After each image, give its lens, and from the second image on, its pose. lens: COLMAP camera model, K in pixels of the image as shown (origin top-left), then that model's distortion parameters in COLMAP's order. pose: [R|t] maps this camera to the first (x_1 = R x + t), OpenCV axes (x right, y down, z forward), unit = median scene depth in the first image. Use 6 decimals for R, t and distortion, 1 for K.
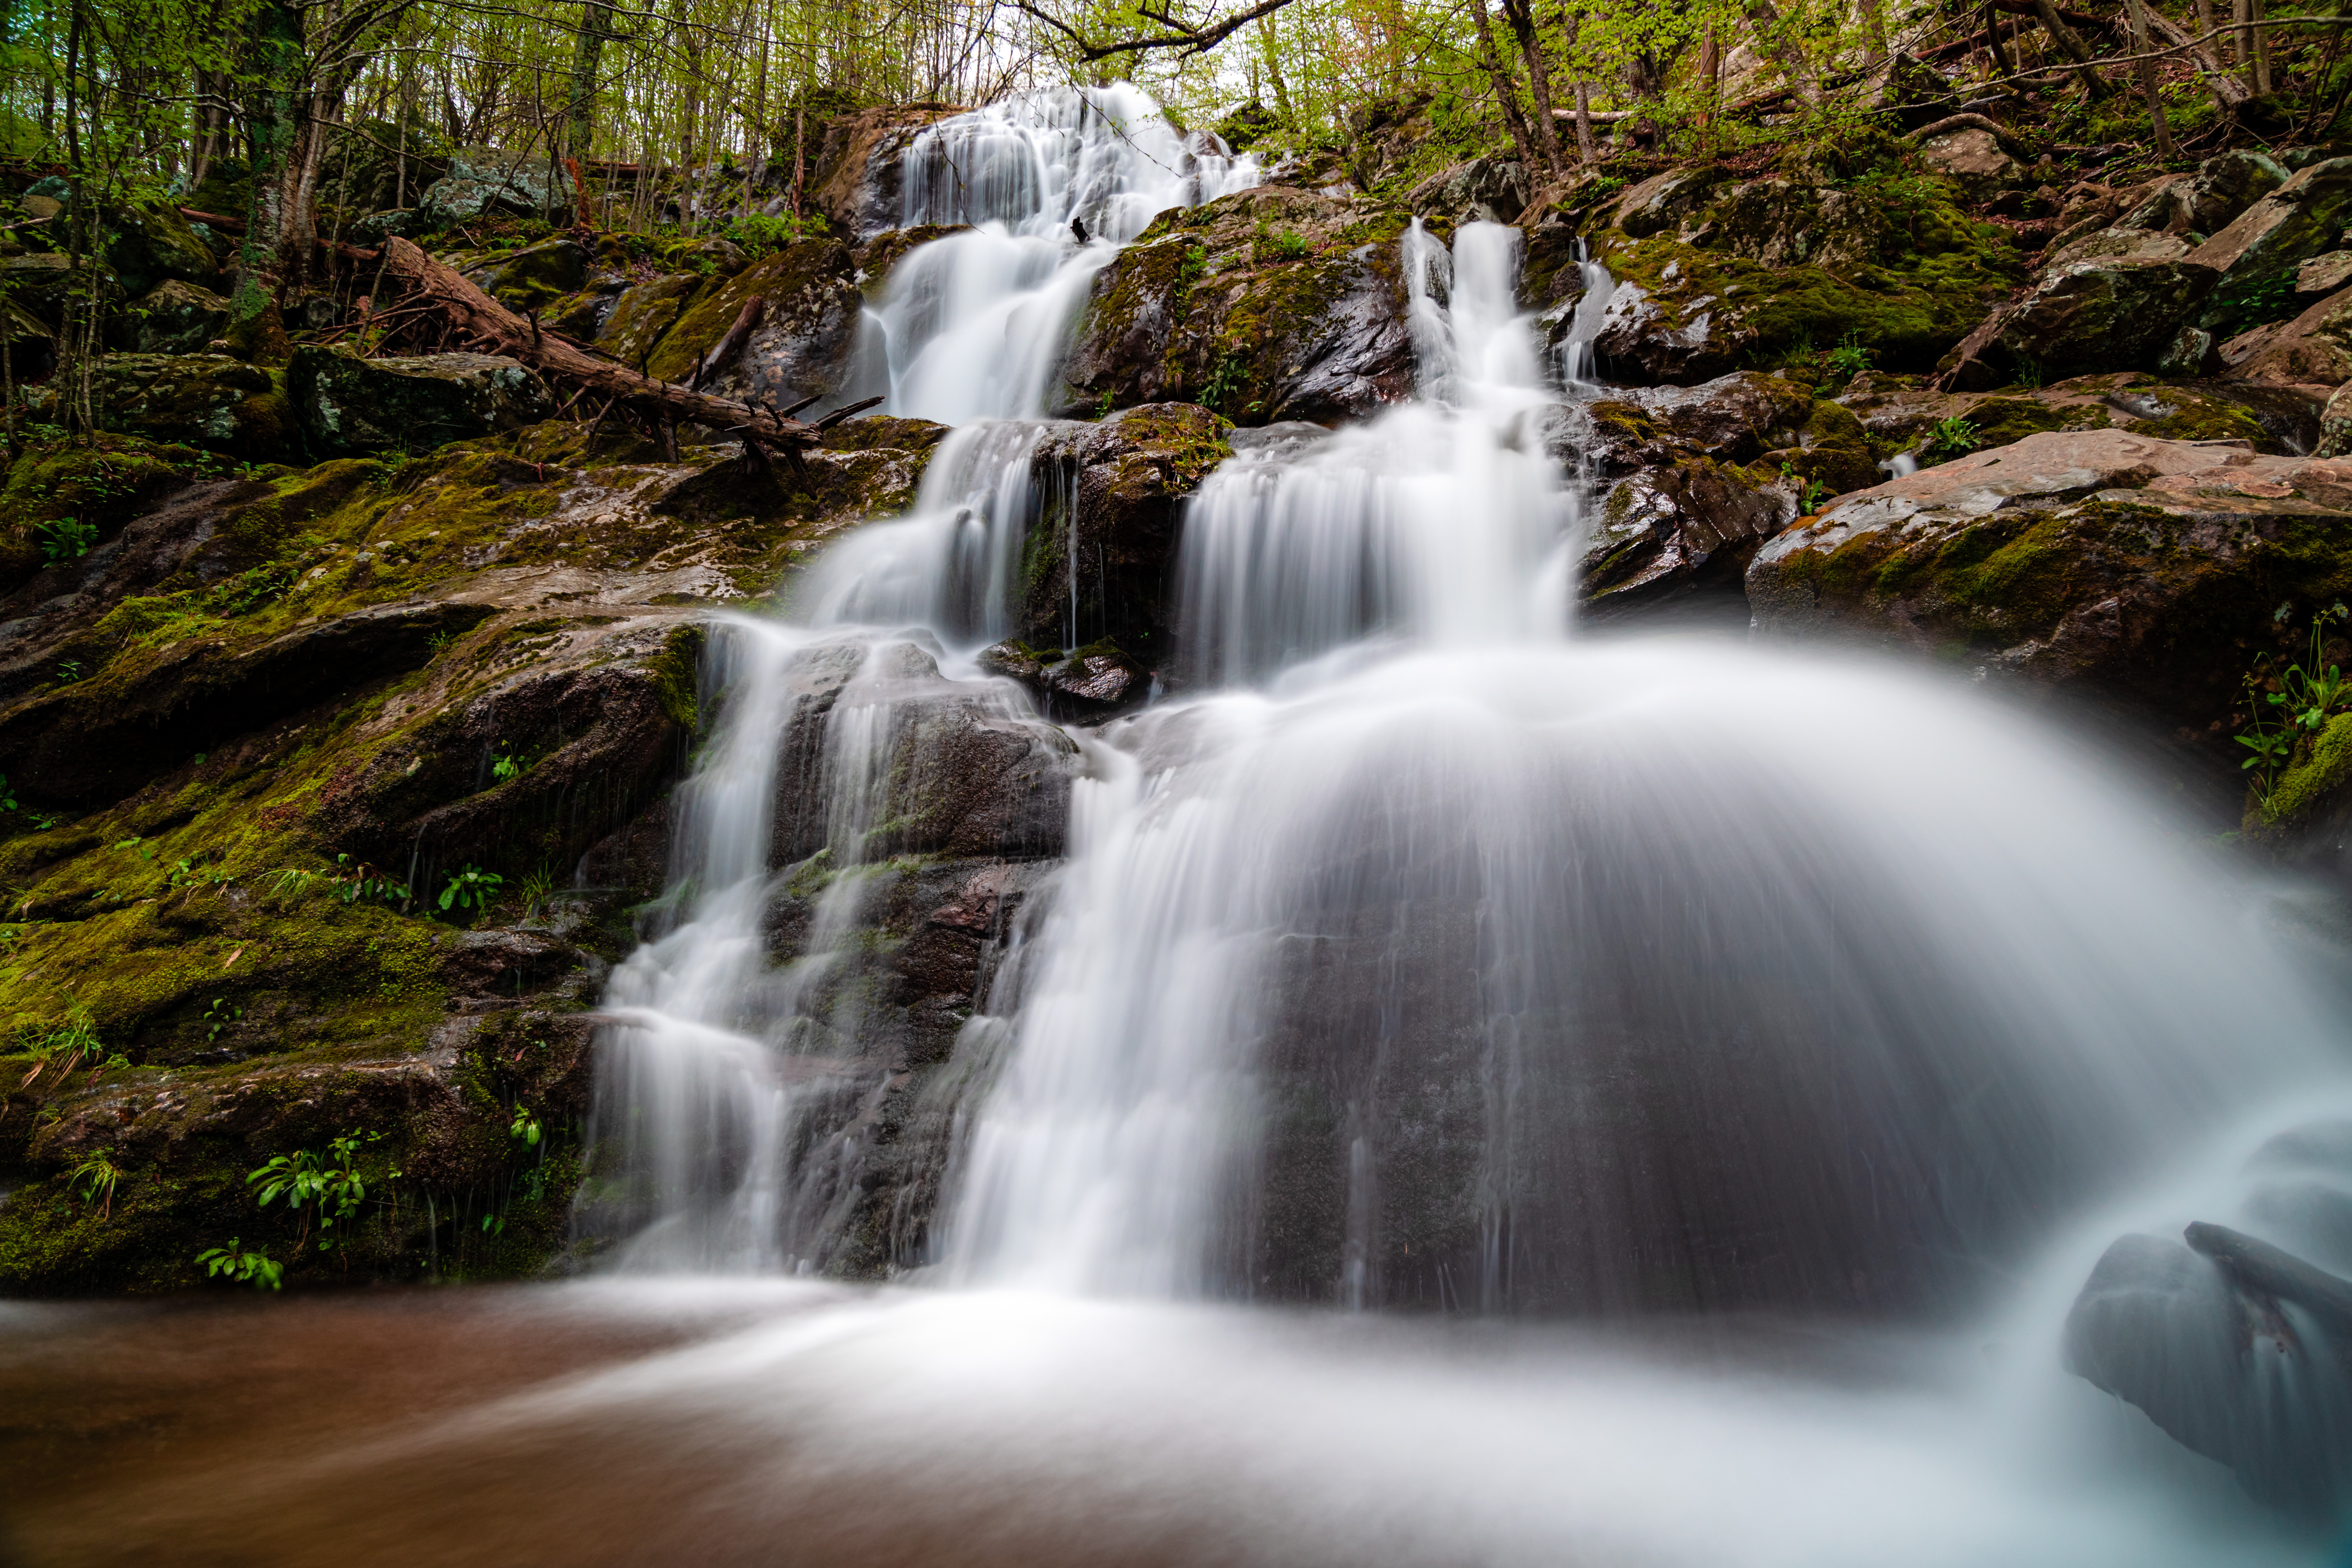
lens RADIAL K [[1567.7, 0, 1169.7], [0, 1567.7, 782.8], [0, 0, 1]] dist [0.004322, 0.000780]
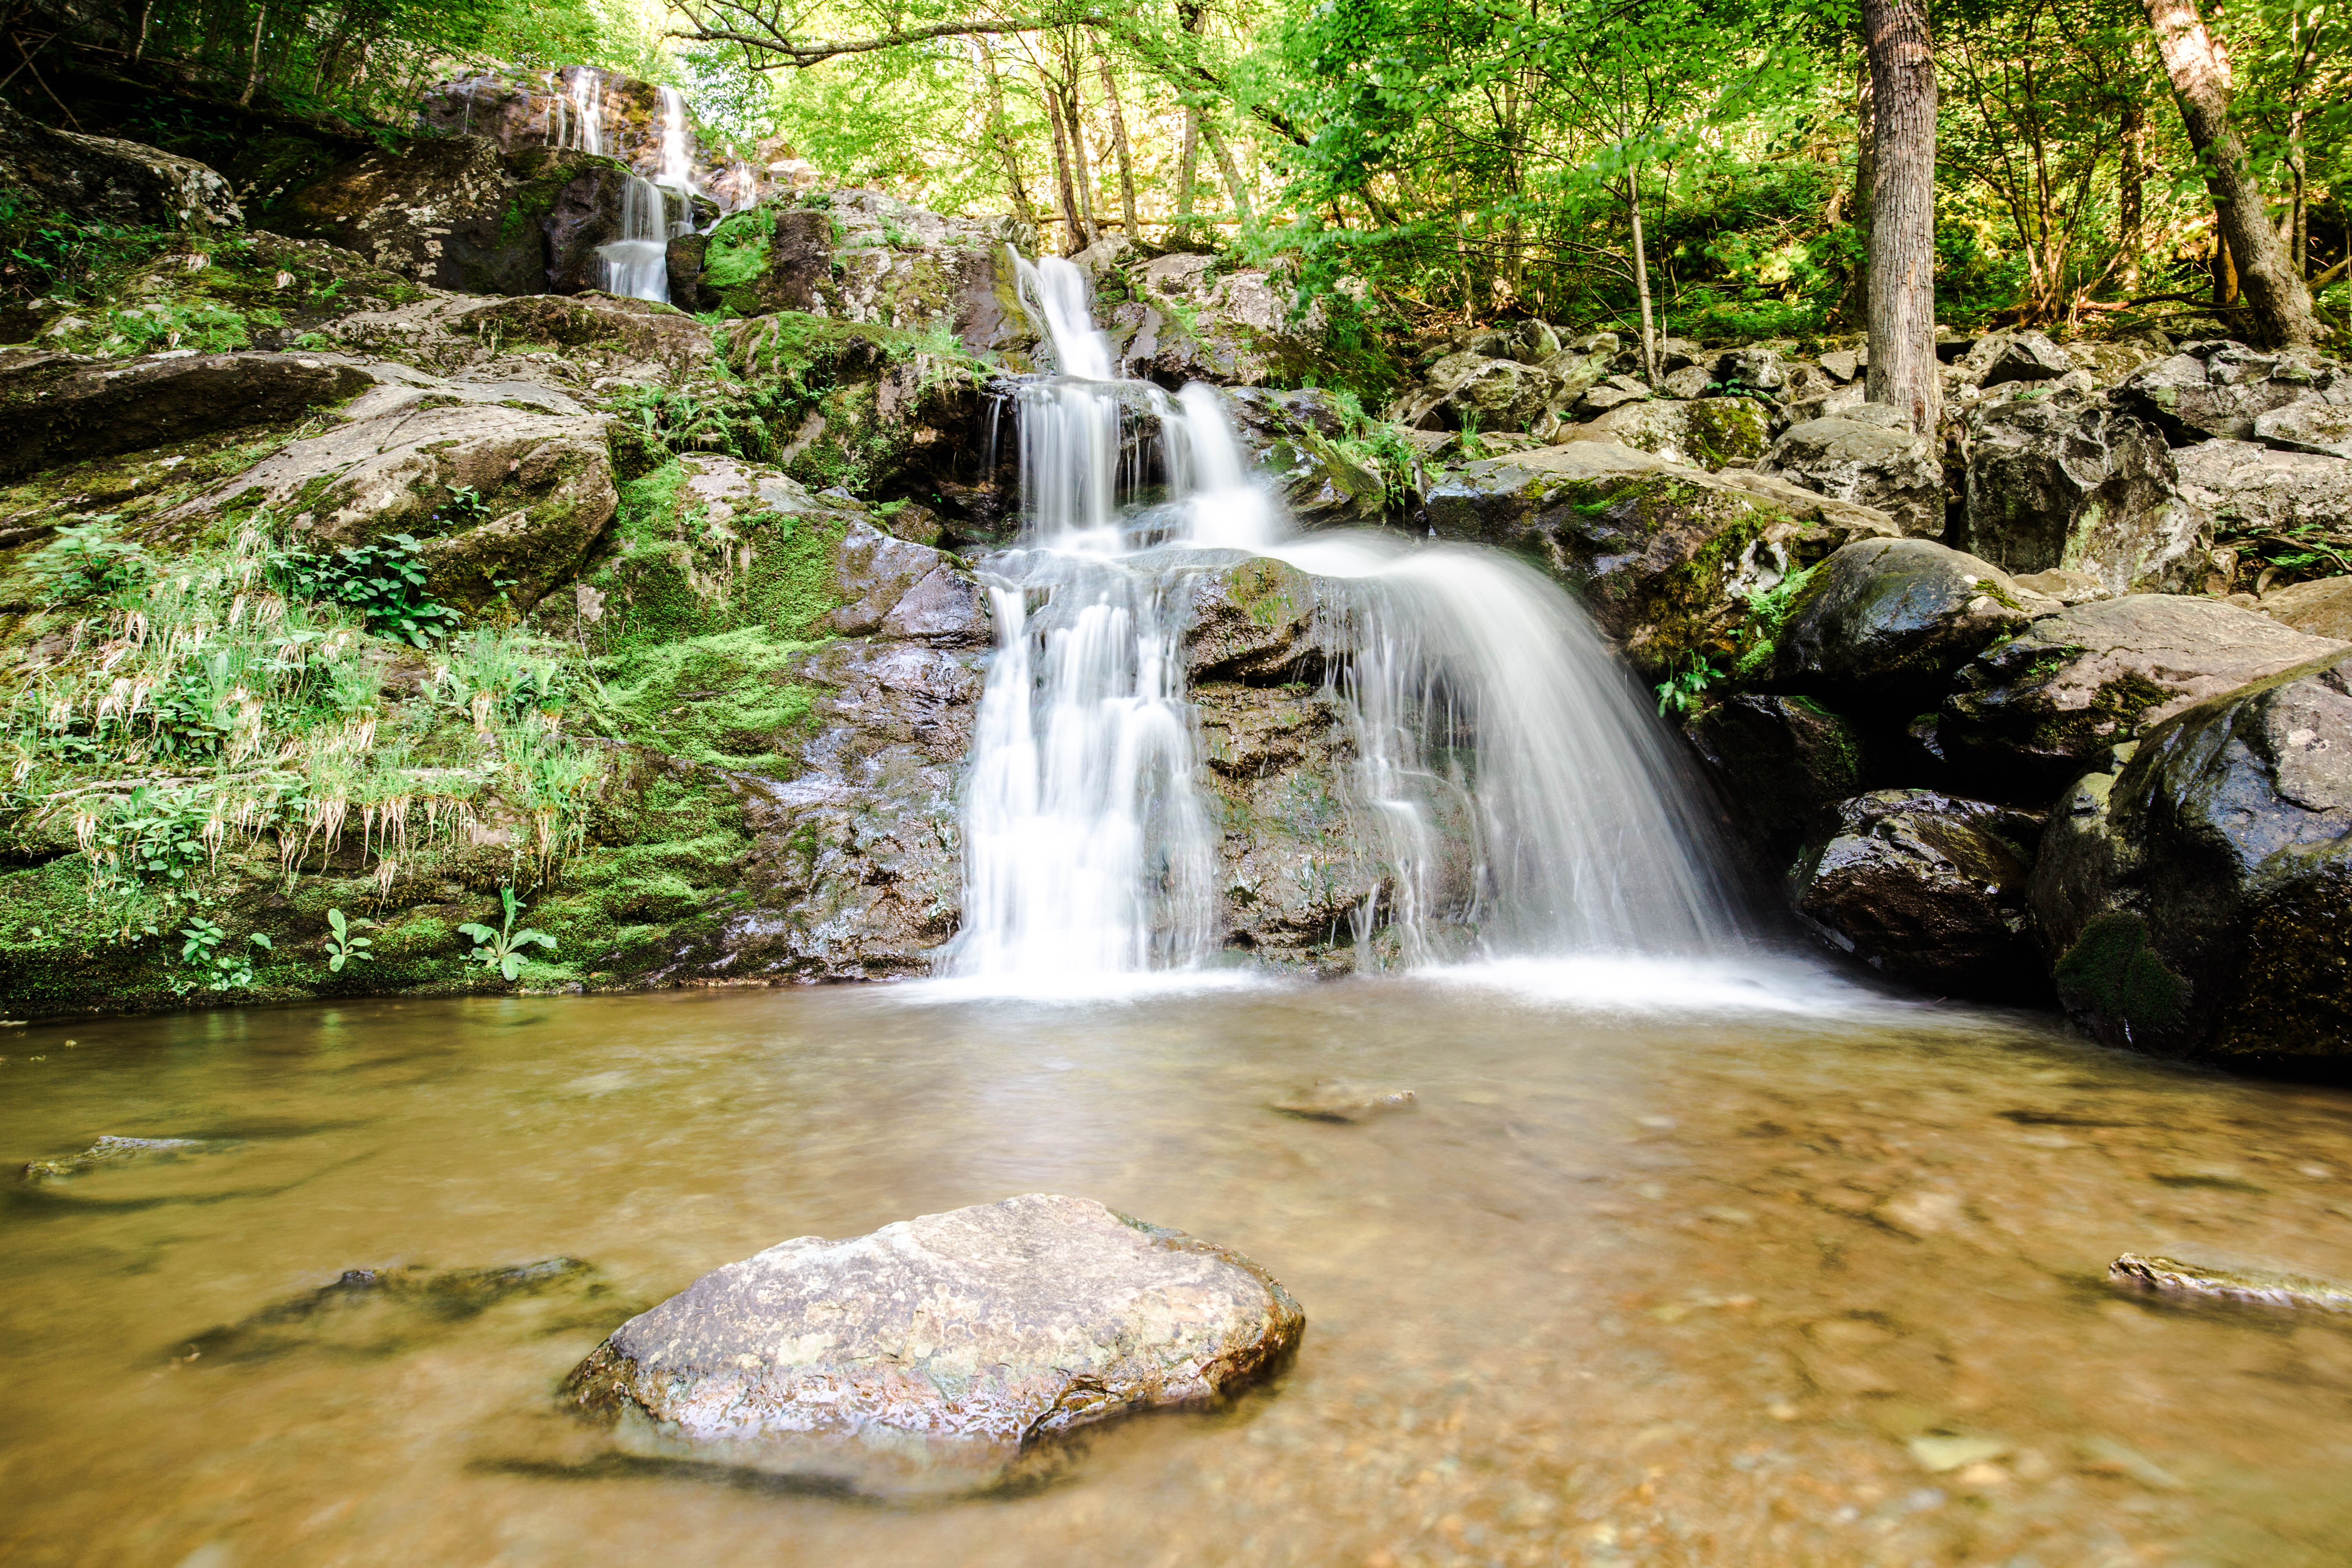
lens RADIAL K [[1197.5, 0, 1192.2], [0, 1197.5, 784.0], [0, 0, 1]] dist [-0.032232, 0.006667]
pose [[0.889470, 0.039382, 0.455294, -0.242363], [-0.061679, 0.997509, 0.034215, 0.079686], [-0.452813, -0.058516, 0.889683, 0.039833]]
